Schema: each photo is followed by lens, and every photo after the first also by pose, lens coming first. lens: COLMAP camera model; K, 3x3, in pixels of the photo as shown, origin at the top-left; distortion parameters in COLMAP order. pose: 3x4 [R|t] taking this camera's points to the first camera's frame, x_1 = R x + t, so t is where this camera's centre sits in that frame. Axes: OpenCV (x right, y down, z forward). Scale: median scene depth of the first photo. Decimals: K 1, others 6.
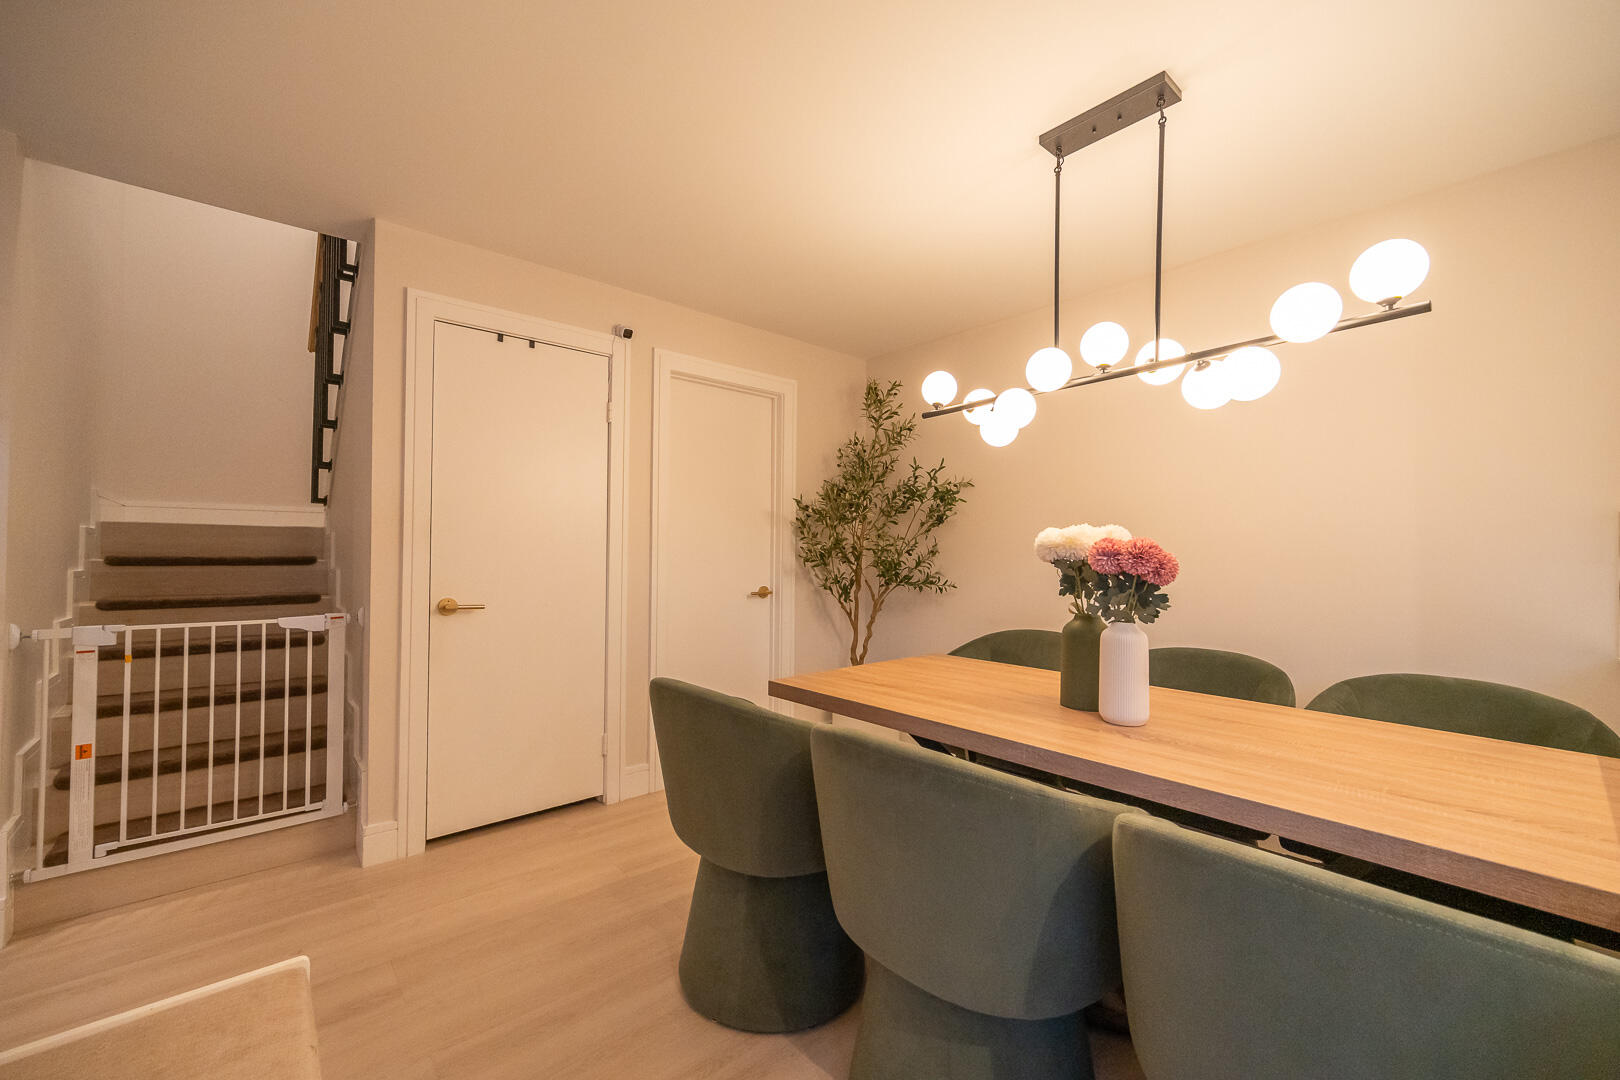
lens RADIAL K [[646.0, 0, 807.7], [0, 646.0, 542.8], [0, 0, 1]] dist [0.001914, 0.000485]
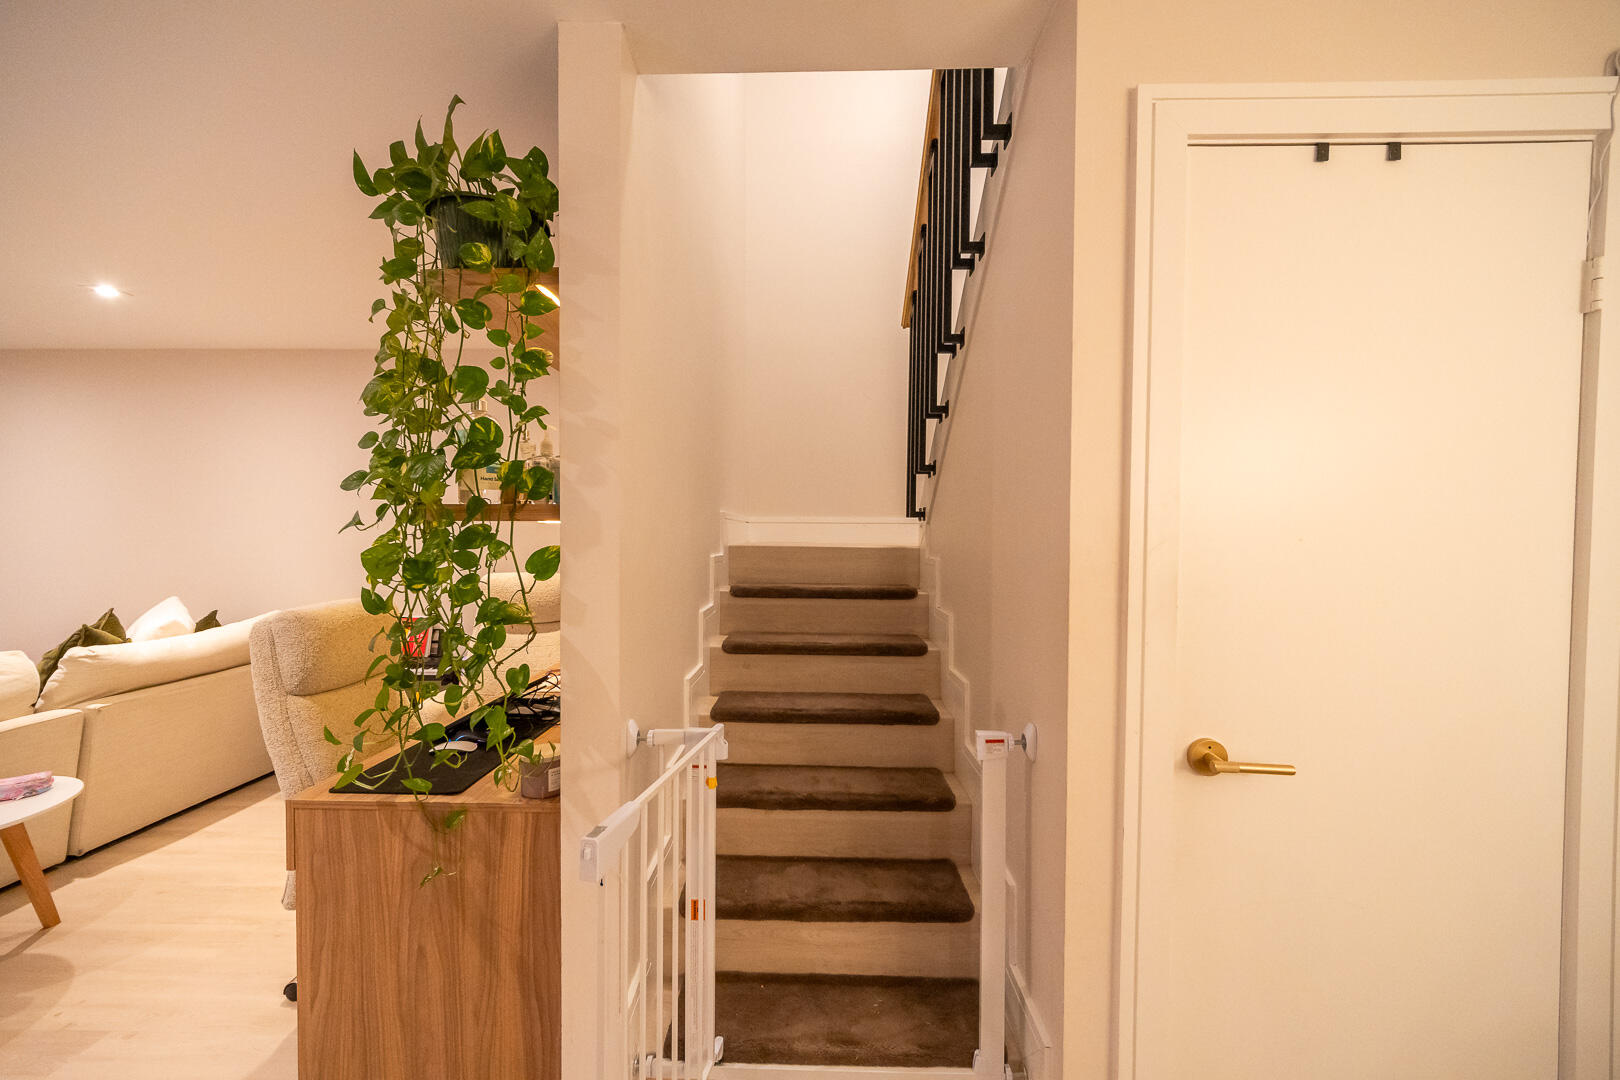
lens RADIAL K [[646.0, 0, 807.7], [0, 646.0, 542.8], [0, 0, 1]] dist [0.001914, 0.000485]
pose [[0.744494, 0.011573, -0.667529, -0.471683], [0.006433, 0.999679, 0.024505, -0.071707], [0.667598, -0.022538, 0.744181, 0.470835]]
